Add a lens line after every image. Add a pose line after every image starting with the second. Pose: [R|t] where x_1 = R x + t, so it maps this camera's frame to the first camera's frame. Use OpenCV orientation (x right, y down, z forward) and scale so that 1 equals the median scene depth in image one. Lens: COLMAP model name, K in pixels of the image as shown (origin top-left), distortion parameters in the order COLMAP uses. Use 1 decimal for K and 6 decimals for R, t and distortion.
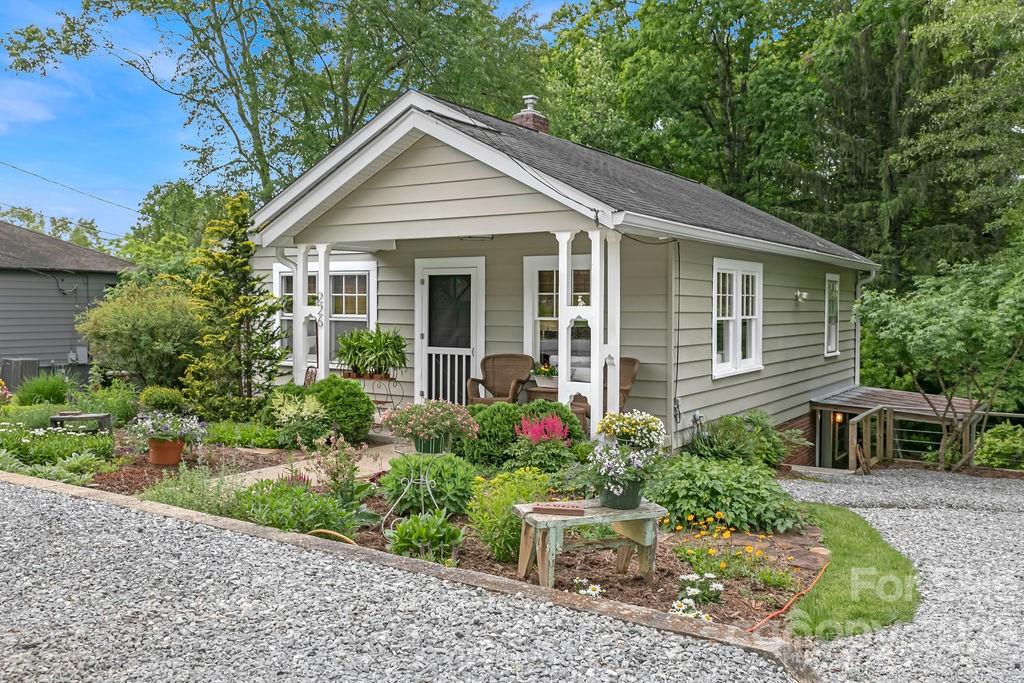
lens RADIAL K [[894.4, 0, 501.9], [0, 894.4, 330.4], [0, 0, 1]] dist [-0.016103, 0.049457]
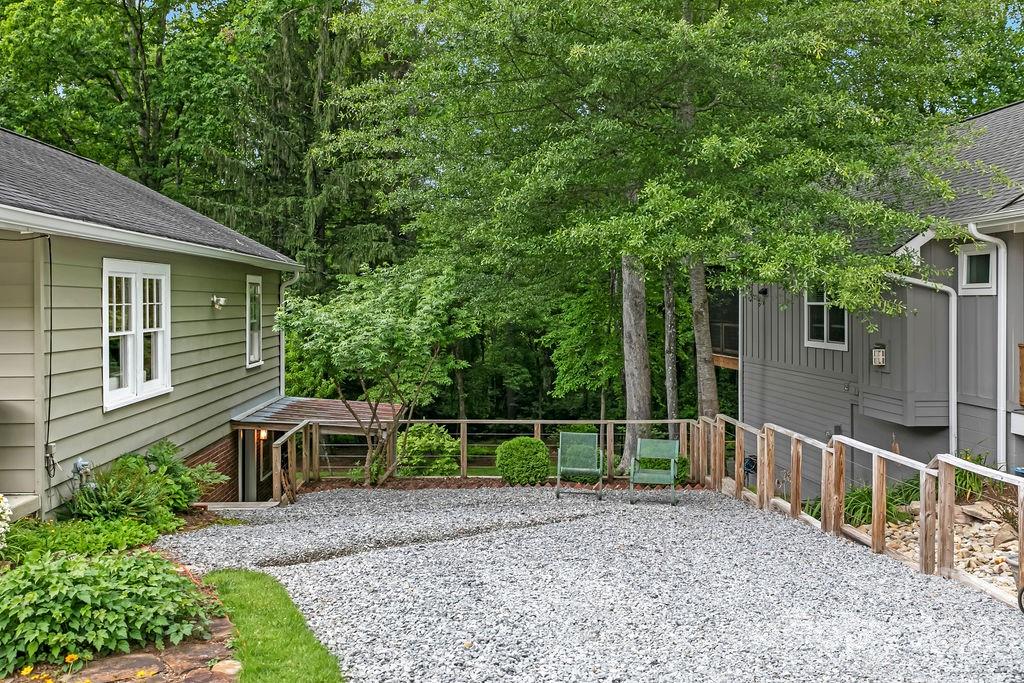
lens RADIAL K [[943.7, 0, 508.9], [0, 943.7, 299.2], [0, 0, 1]] dist [-0.006412, 0.000000]
pose [[0.819336, -0.003507, 0.573303, 0.047605], [0.019925, 0.999551, -0.022361, -0.017315], [-0.572967, 0.029744, 0.819038, 0.101010]]
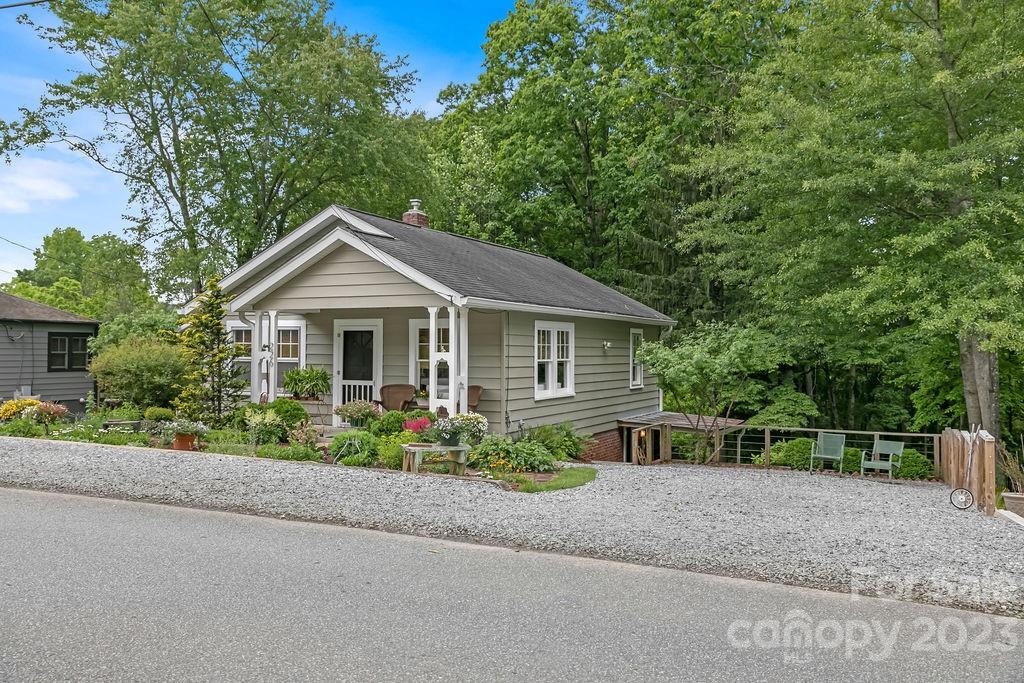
lens RADIAL K [[894.4, 0, 528.3], [0, 894.4, 338.5], [0, 0, 1]] dist [-0.016103, 0.049457]
pose [[0.988895, 0.002956, 0.148586, -0.000599], [0.003042, 0.999190, -0.040122, 0.009547], [-0.148584, 0.040129, 0.988085, -0.454953]]
